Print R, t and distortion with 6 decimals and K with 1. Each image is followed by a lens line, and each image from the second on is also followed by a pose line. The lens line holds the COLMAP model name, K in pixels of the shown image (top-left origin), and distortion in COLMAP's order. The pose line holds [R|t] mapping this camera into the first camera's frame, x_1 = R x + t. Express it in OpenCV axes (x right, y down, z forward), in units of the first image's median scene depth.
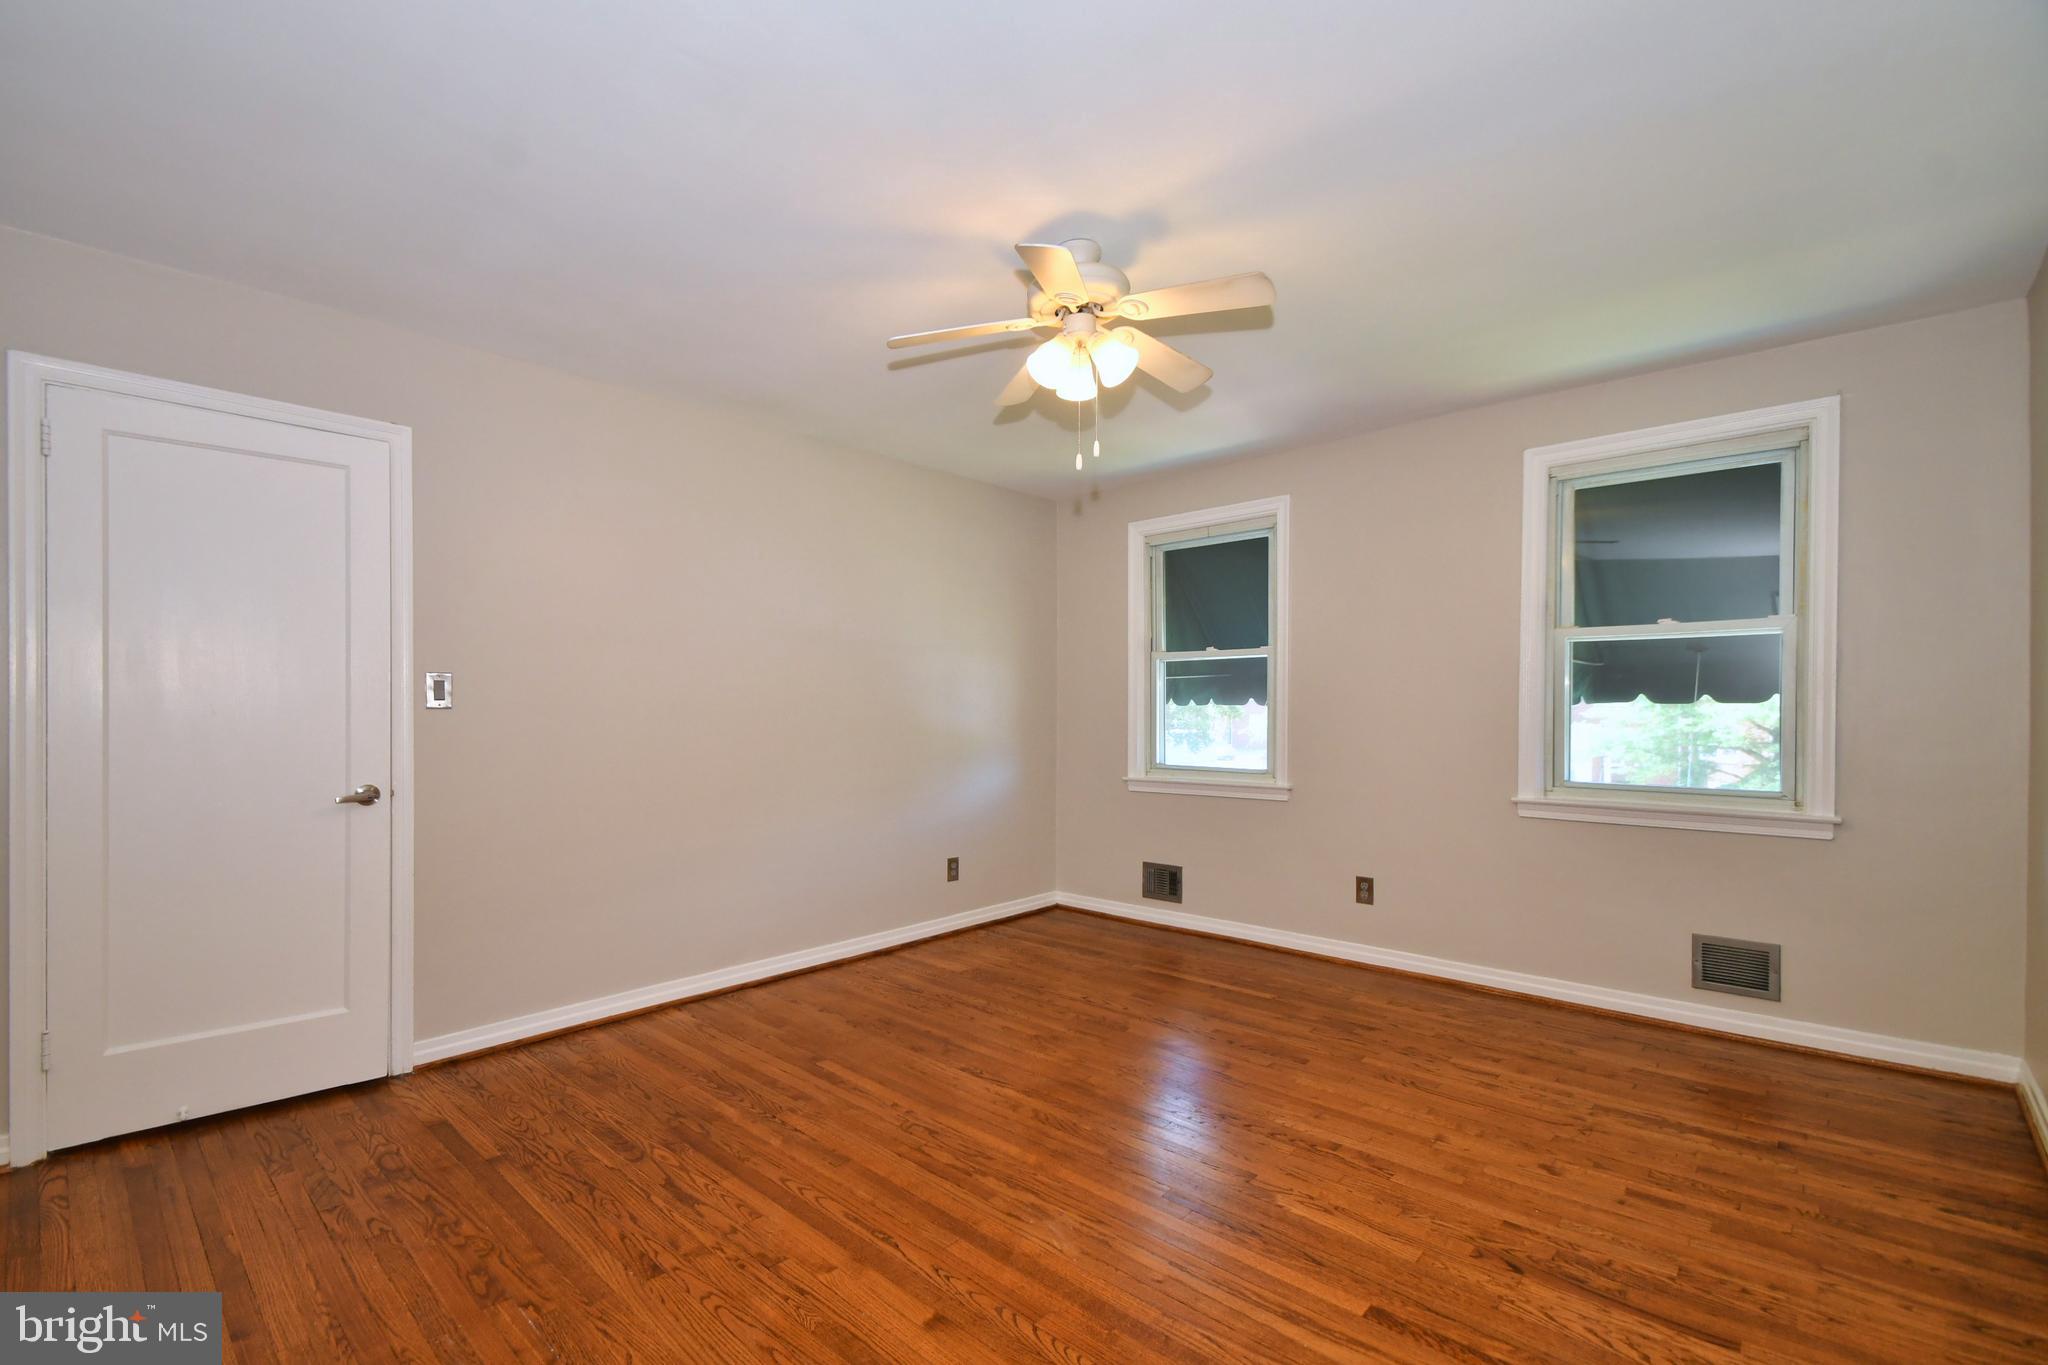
lens RADIAL K [[889.4, 0, 999.4], [0, 889.4, 721.8], [0, 0, 1]] dist [0.016992, -0.011094]
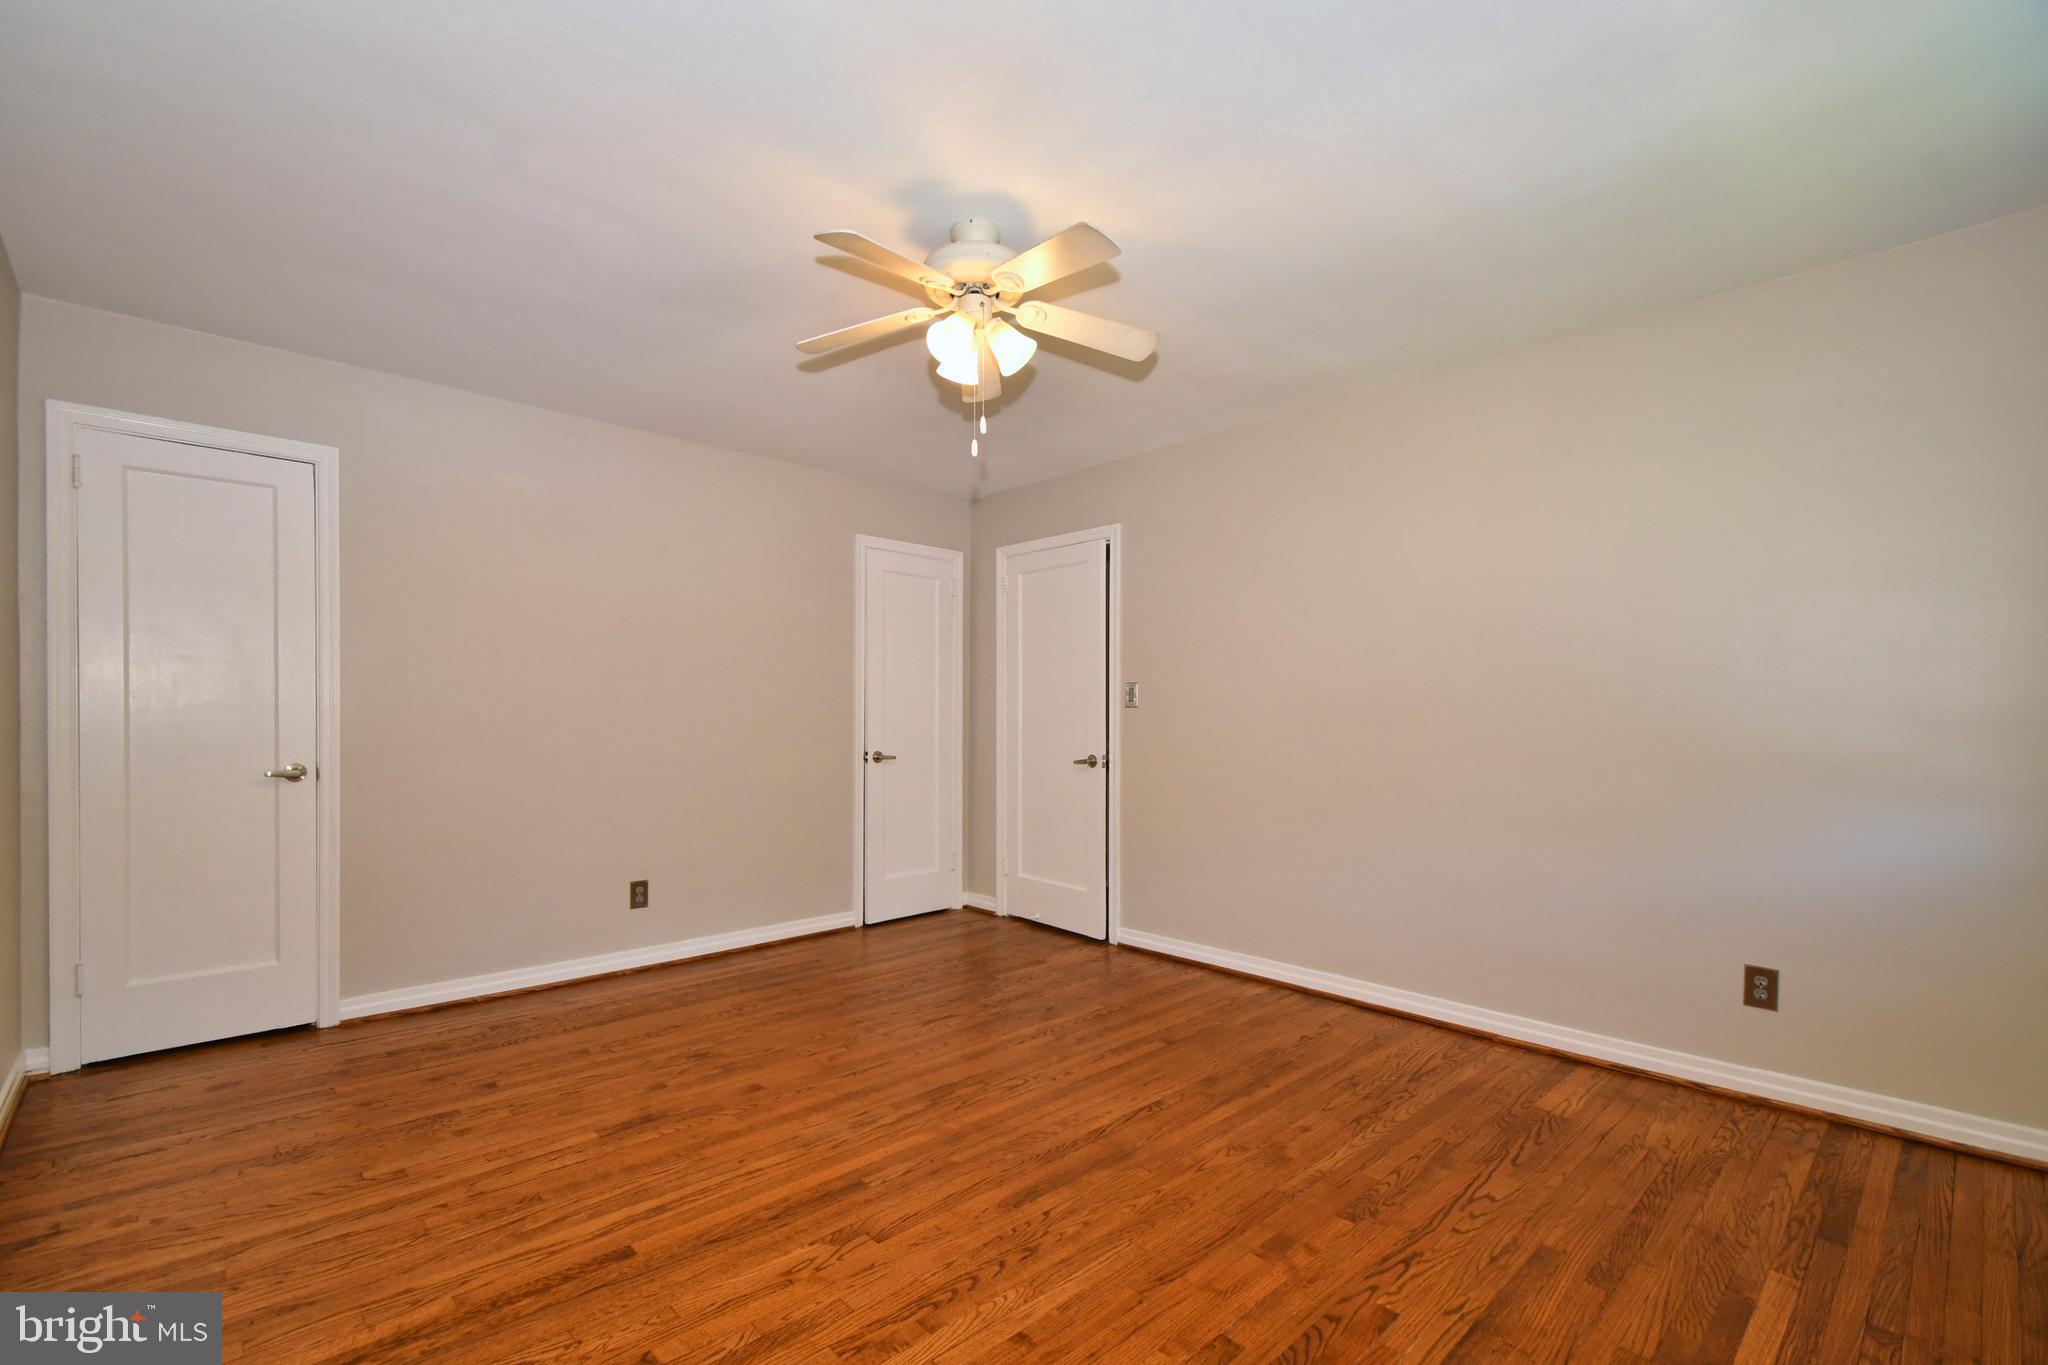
lens RADIAL K [[949.3, 0, 1085.2], [0, 949.3, 711.3], [0, 0, 1]] dist [0.029468, -0.014330]
pose [[-0.058102, -0.005061, -0.998298, 0.866292], [-0.007730, 0.999959, -0.004620, -0.008440], [0.998281, 0.007449, -0.058139, 0.892125]]
